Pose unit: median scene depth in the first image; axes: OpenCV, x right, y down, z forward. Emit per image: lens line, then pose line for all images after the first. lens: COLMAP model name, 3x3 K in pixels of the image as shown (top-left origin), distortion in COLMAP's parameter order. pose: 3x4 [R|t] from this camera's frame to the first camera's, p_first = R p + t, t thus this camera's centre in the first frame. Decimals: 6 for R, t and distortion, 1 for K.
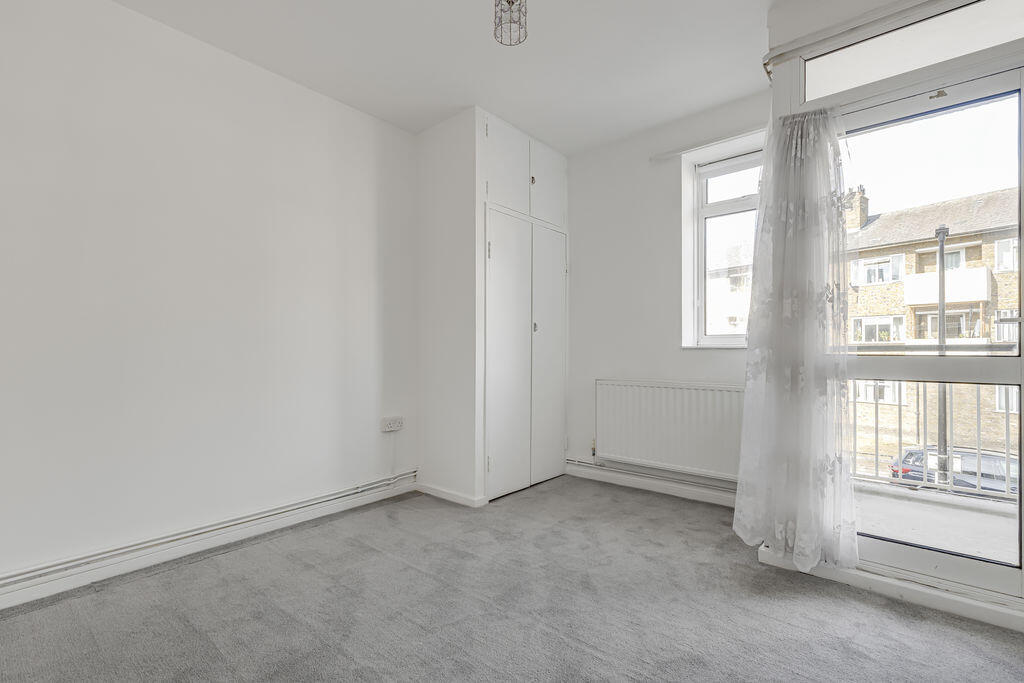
lens RADIAL K [[458.9, 0, 513.3], [0, 458.9, 349.1], [0, 0, 1]] dist [0.003011, 0.000175]
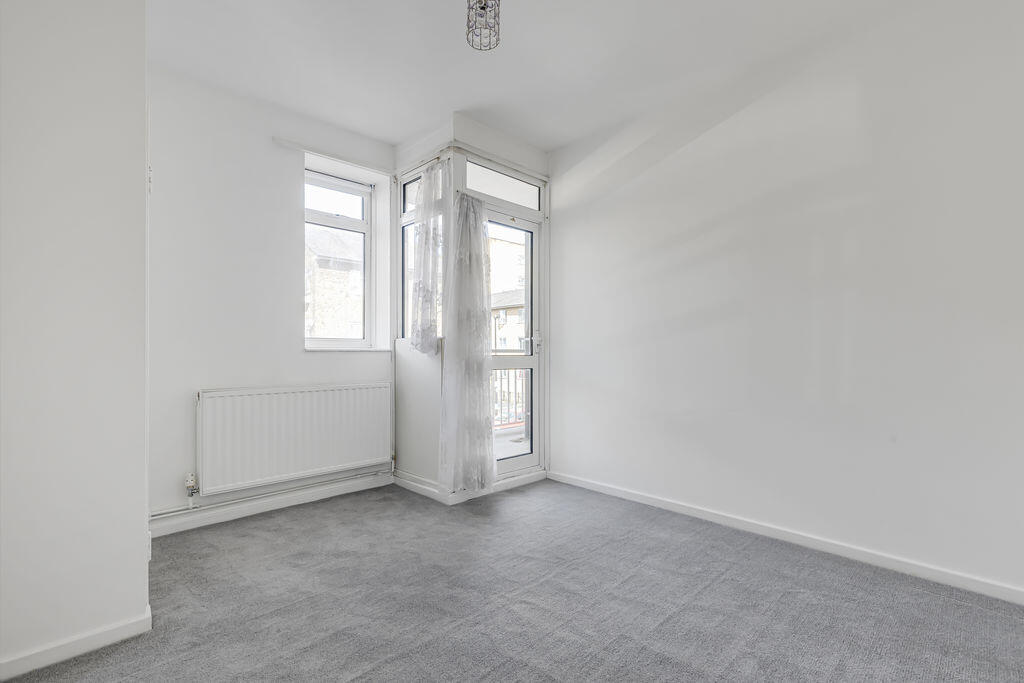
lens RADIAL K [[458.9, 0, 513.3], [0, 458.9, 349.1], [0, 0, 1]] dist [0.003011, 0.000175]
pose [[0.104612, 0.006640, 0.994491, -0.744502], [-0.002649, 0.999976, -0.006398, 0.000692], [-0.994510, -0.001965, 0.104627, 0.608202]]
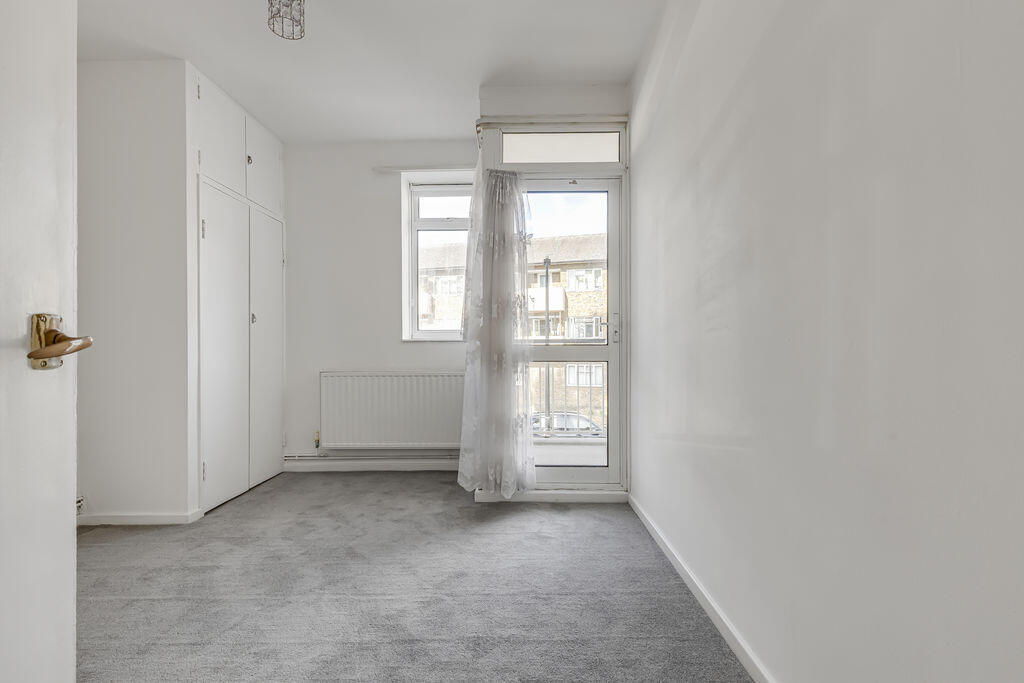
lens RADIAL K [[455.8, 0, 510.0], [0, 455.8, 345.4], [0, 0, 1]] dist [0.001383, -0.000064]
pose [[0.772232, -0.003200, 0.635332, -0.197800], [0.002110, 0.999995, 0.002473, 0.008485], [-0.635337, -0.000570, 0.772235, -0.066237]]
